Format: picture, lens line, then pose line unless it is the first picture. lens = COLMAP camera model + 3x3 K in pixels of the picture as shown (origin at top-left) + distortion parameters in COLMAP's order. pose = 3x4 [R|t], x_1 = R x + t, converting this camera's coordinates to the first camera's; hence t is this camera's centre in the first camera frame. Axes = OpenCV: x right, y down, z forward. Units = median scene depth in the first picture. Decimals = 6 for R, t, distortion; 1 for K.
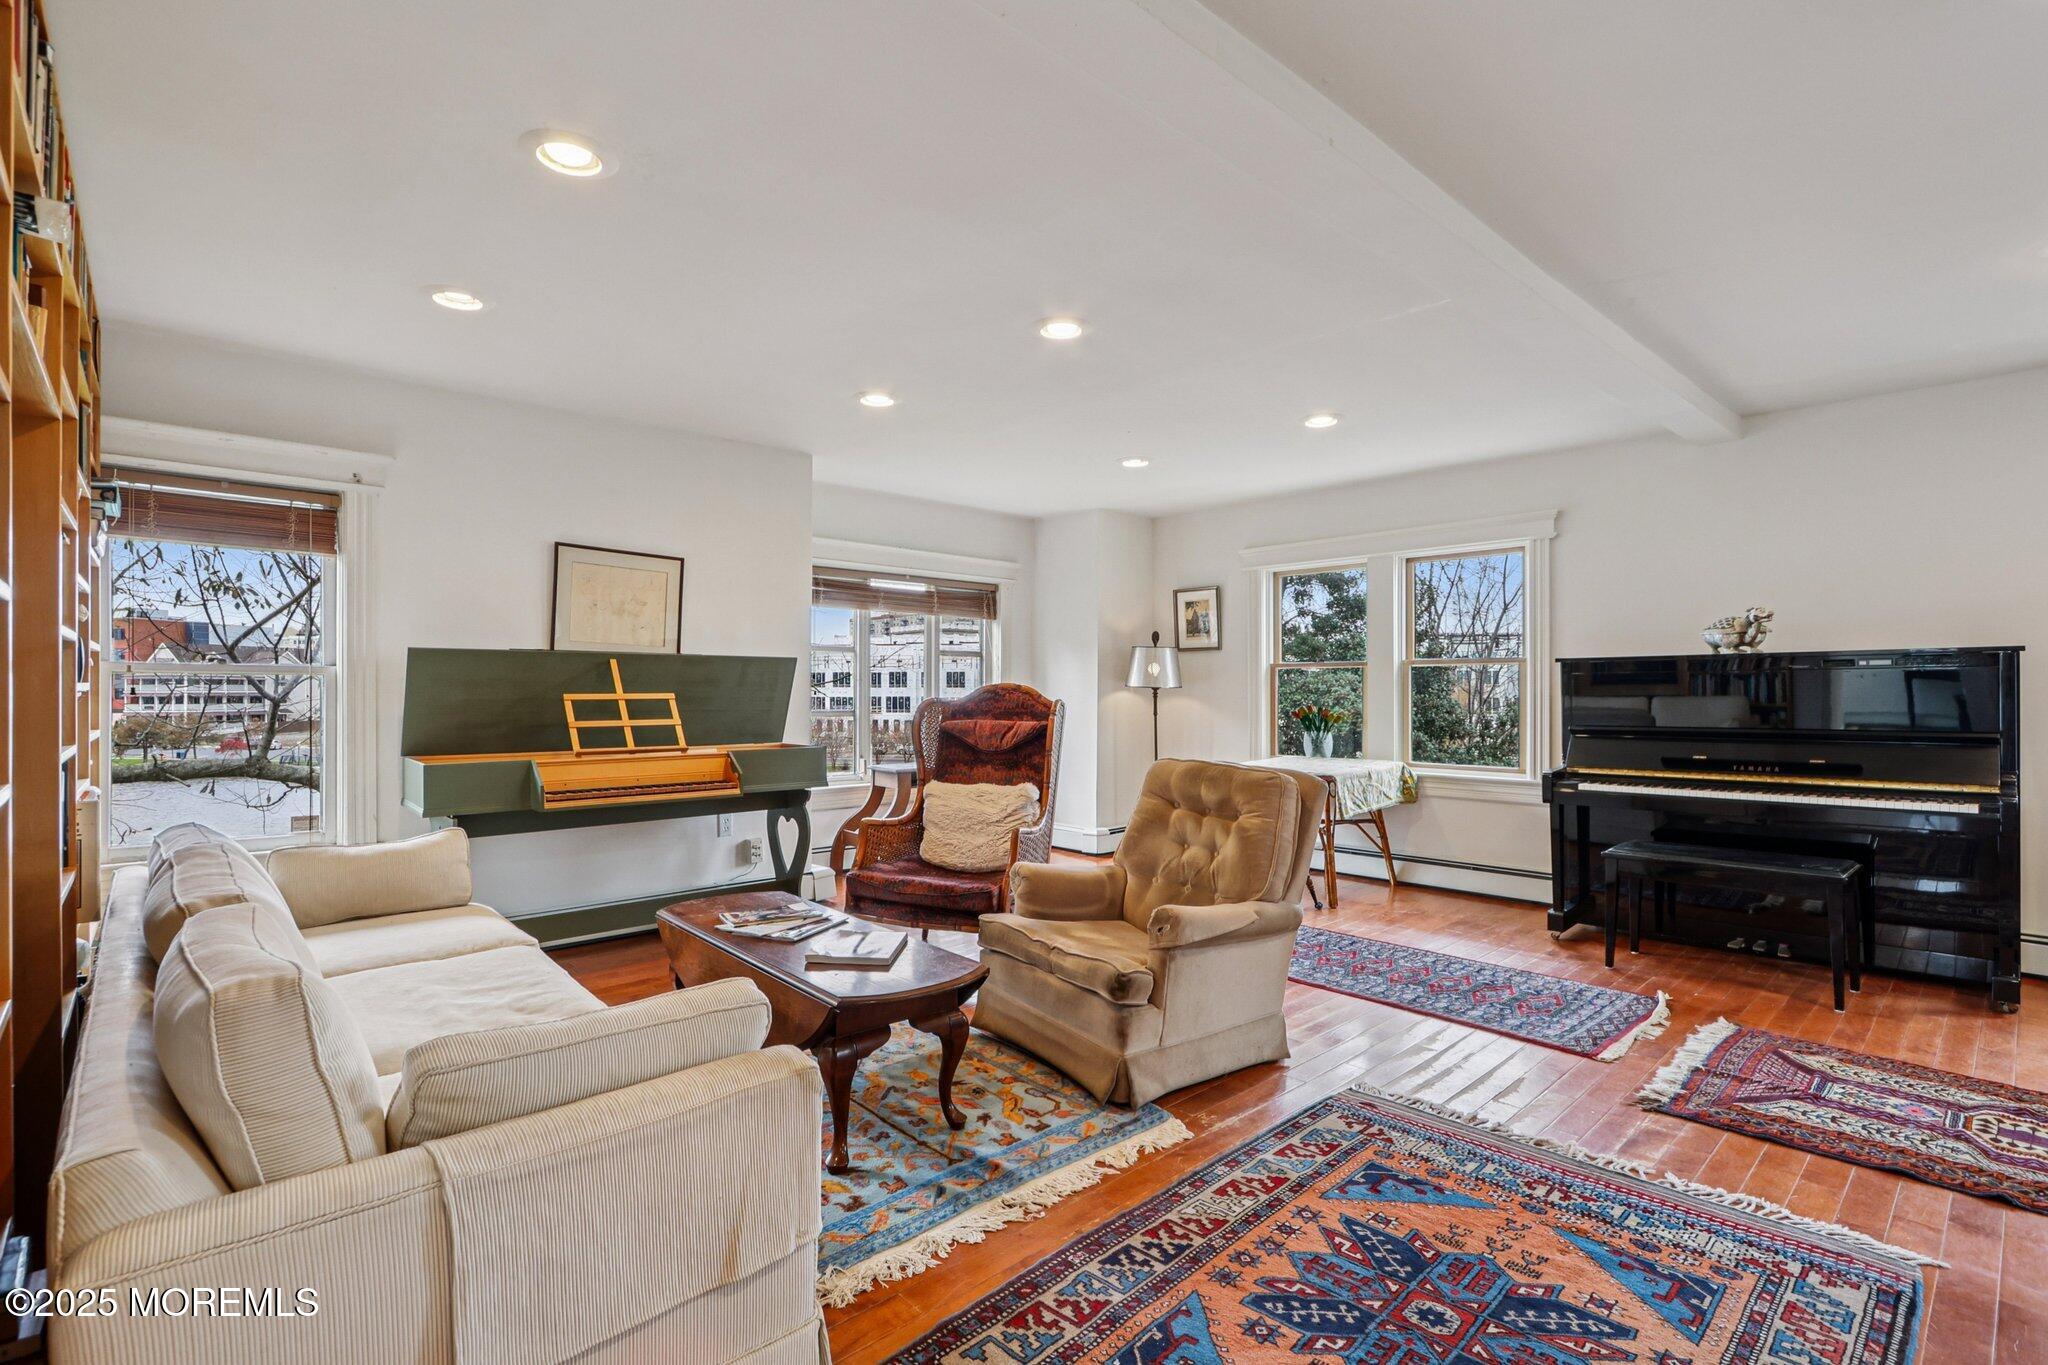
lens RADIAL K [[954.0, 0, 979.9], [0, 954.0, 701.6], [0, 0, 1]] dist [-0.015965, 0.002983]
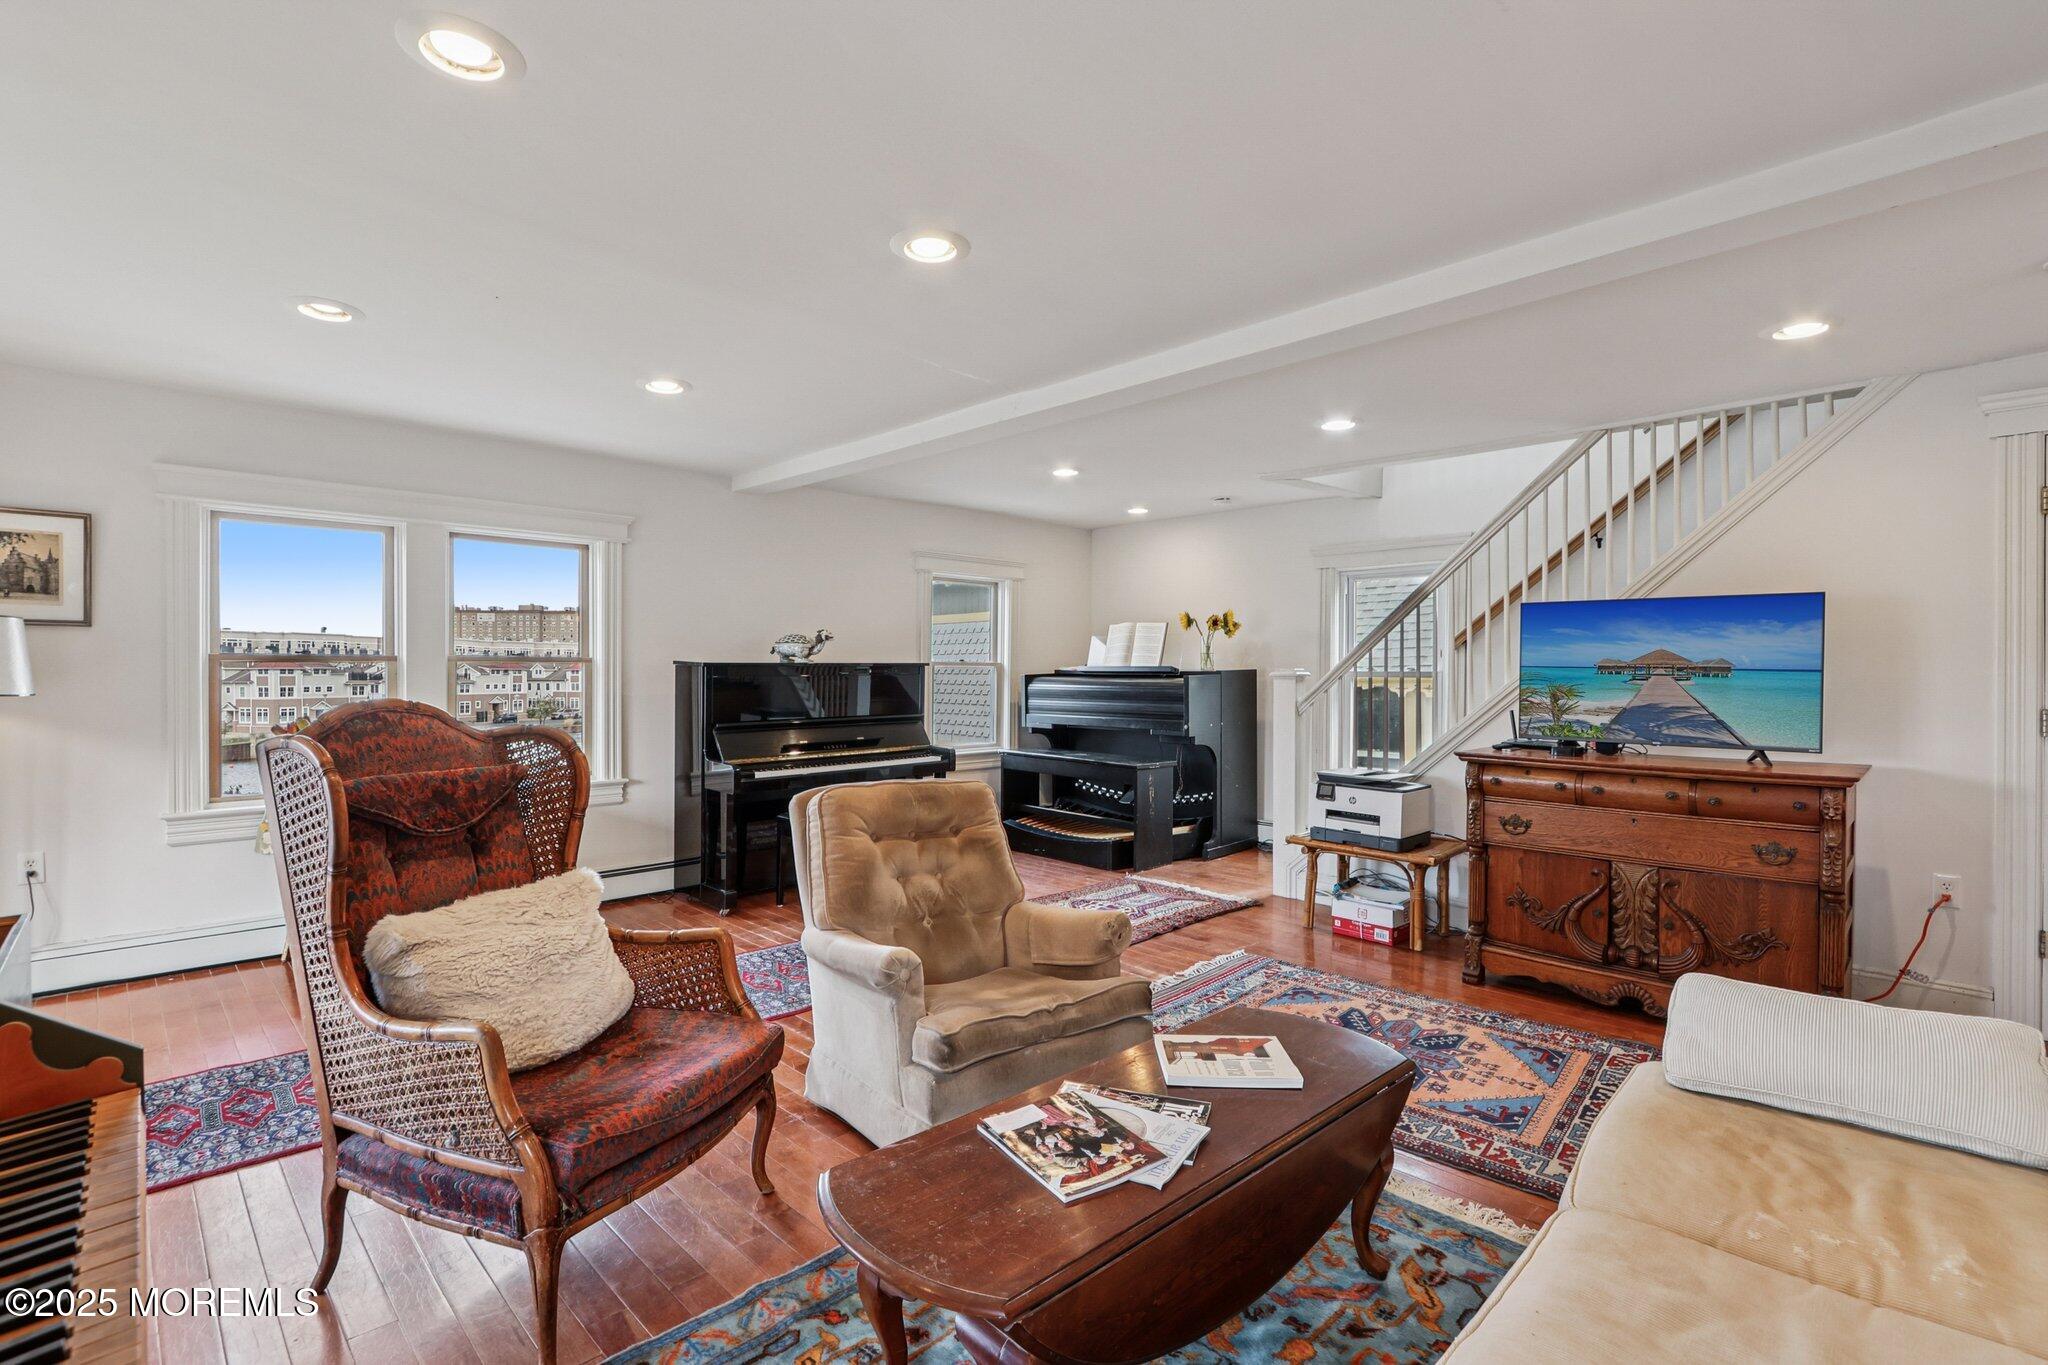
lens RADIAL K [[954.0, 0, 1017.5], [0, 954.0, 671.8], [0, 0, 1]] dist [-0.015965, 0.002983]
pose [[-0.060686, -0.000109, 0.998157, -1.036845], [0.011573, 0.999933, 0.000813, -0.063309], [-0.998090, 0.011601, -0.060681, 1.427386]]
